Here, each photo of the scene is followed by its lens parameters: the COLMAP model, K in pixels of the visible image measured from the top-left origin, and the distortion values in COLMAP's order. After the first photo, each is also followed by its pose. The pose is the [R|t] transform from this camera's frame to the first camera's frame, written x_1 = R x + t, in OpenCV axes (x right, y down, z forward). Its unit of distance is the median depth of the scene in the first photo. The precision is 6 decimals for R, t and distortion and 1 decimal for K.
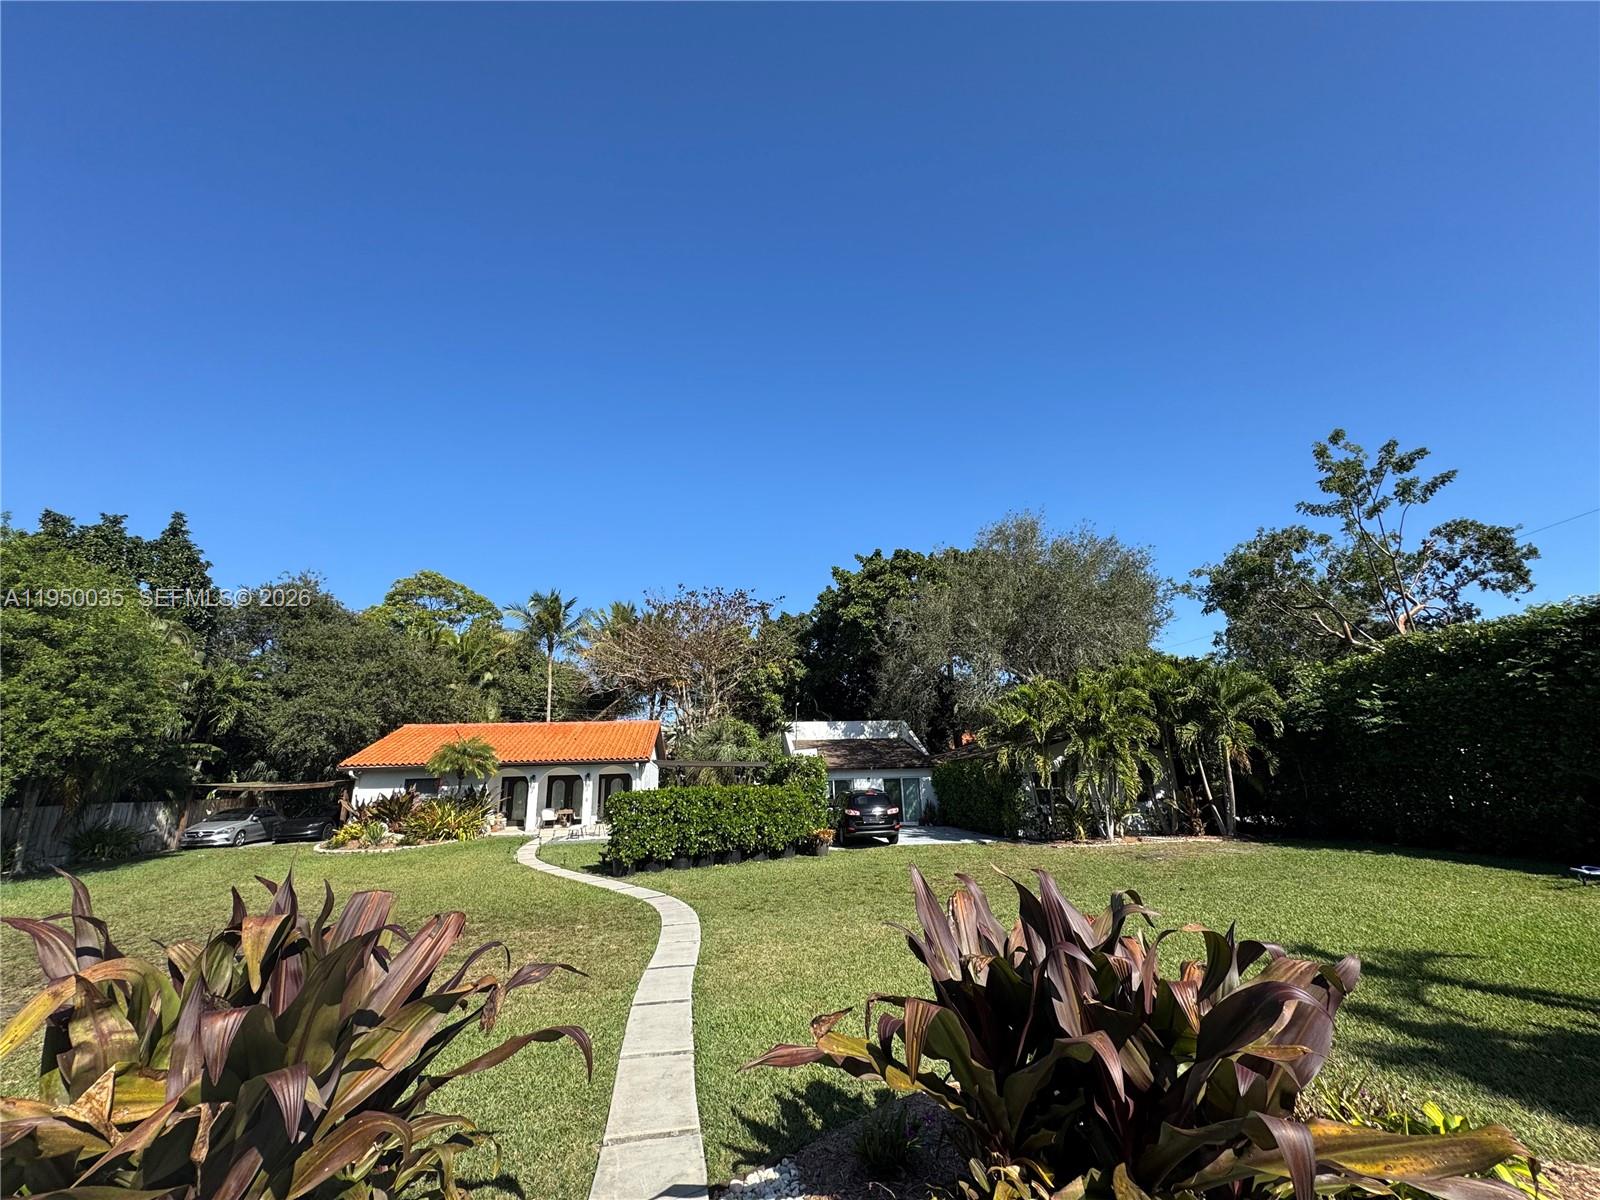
lens RADIAL K [[638.0, 0, 800.6], [0, 638.0, 603.6], [0, 0, 1]] dist [0.003389, 0.000227]
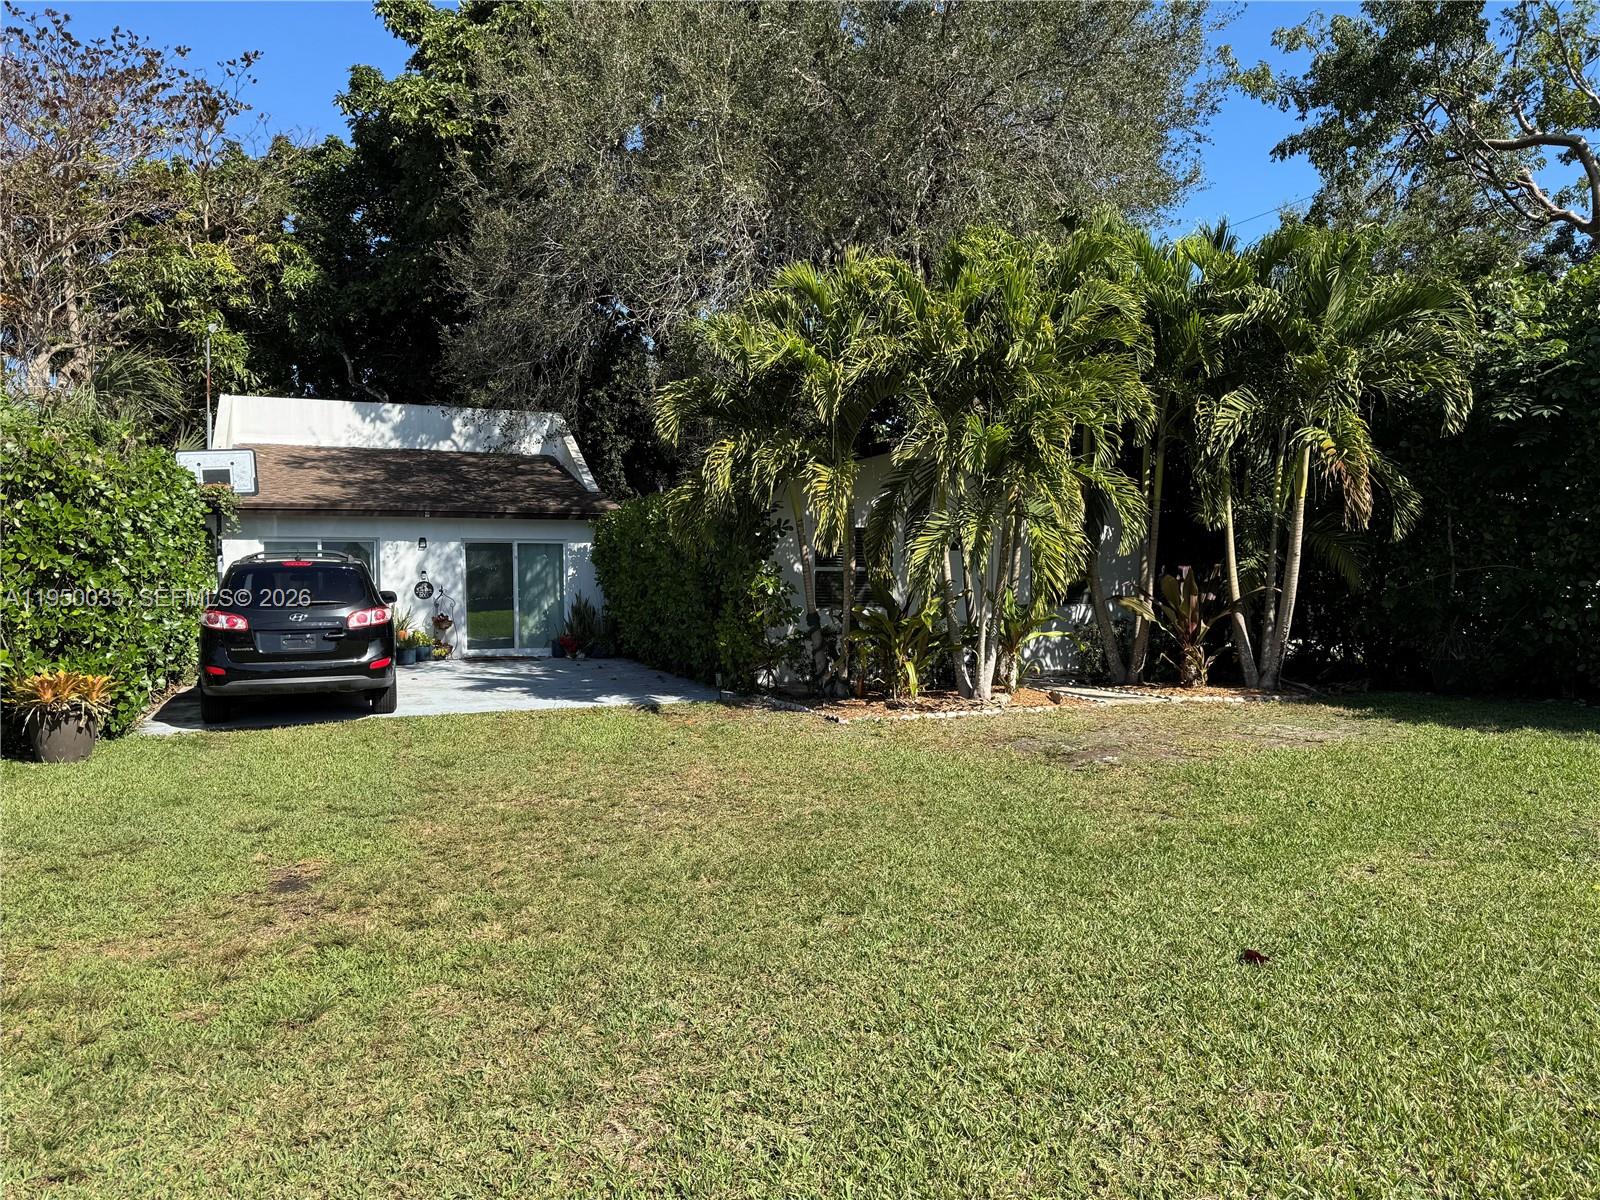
lens RADIAL K [[1098.9, 0, 800.0], [0, 1098.9, 600.0], [0, 0, 1]] dist [0.180812, -0.314993]
pose [[0.964821, 0.016227, 0.262405, 0.196477], [-0.090402, 0.957708, 0.273172, 0.137741], [-0.246875, -0.287284, 0.925484, 0.412645]]
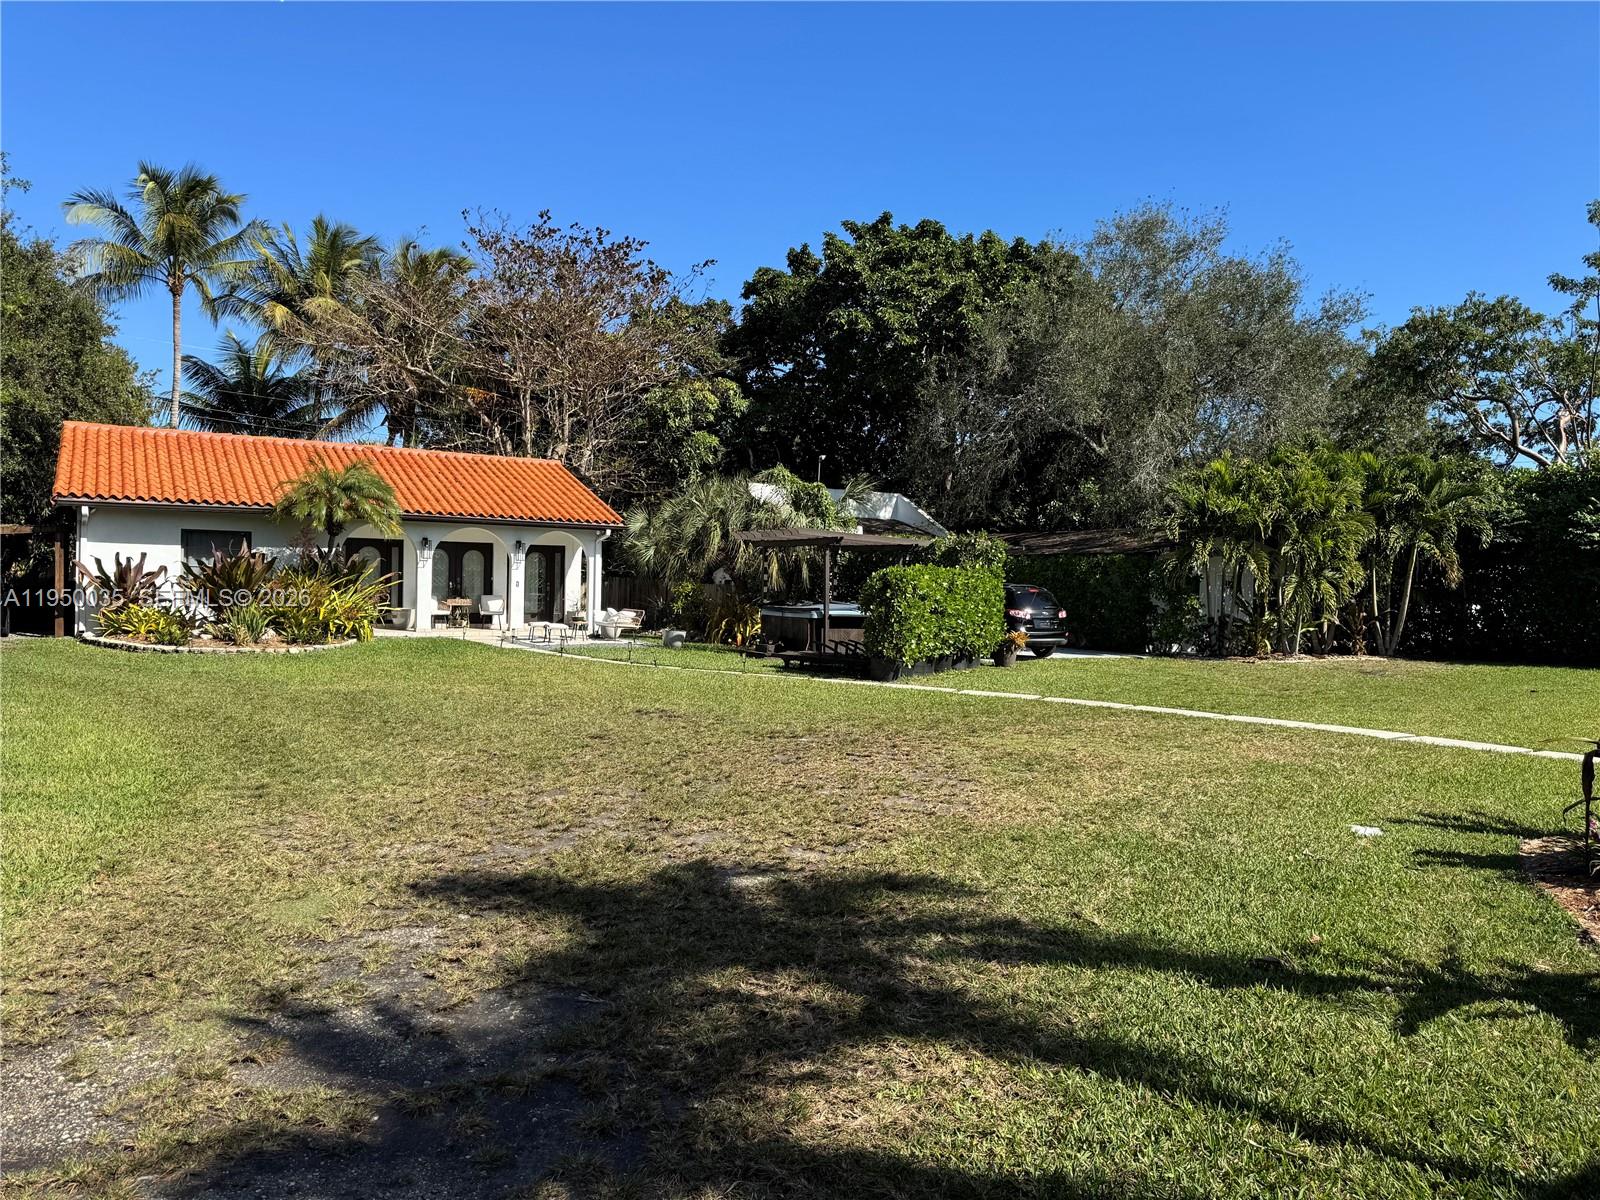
lens RADIAL K [[1098.9, 0, 800.0], [0, 1098.9, 600.0], [0, 0, 1]] dist [0.180812, -0.314993]
pose [[0.913359, 0.040481, 0.405137, -0.634535], [-0.150618, 0.958050, 0.243832, 0.035383], [-0.378271, -0.283727, 0.881141, -0.024843]]
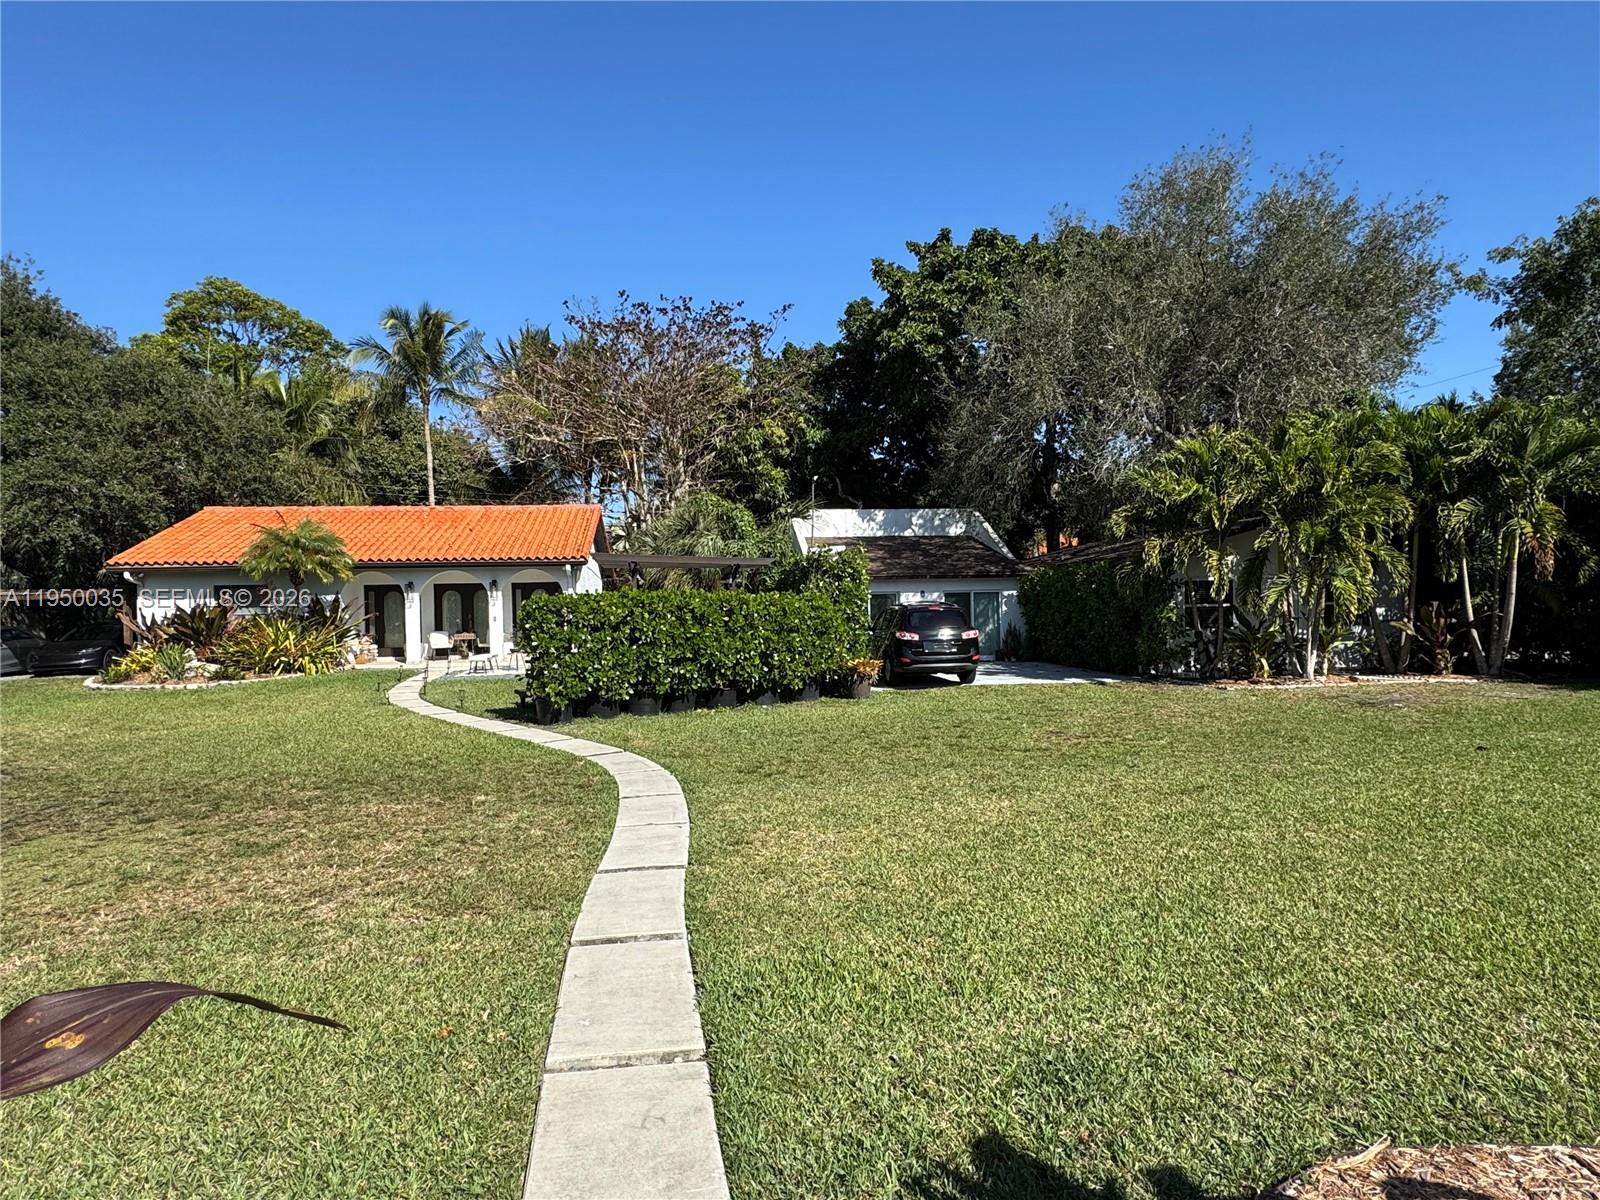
lens RADIAL K [[915.3, 0, 797.4], [0, 915.3, 605.7], [0, 0, 1]] dist [0.002880, 0.002360]
pose [[0.999970, 0.007529, -0.001727, -0.026115], [-0.006813, 0.965031, 0.262049, 0.054747], [0.003639, -0.262029, 0.965053, 0.114153]]
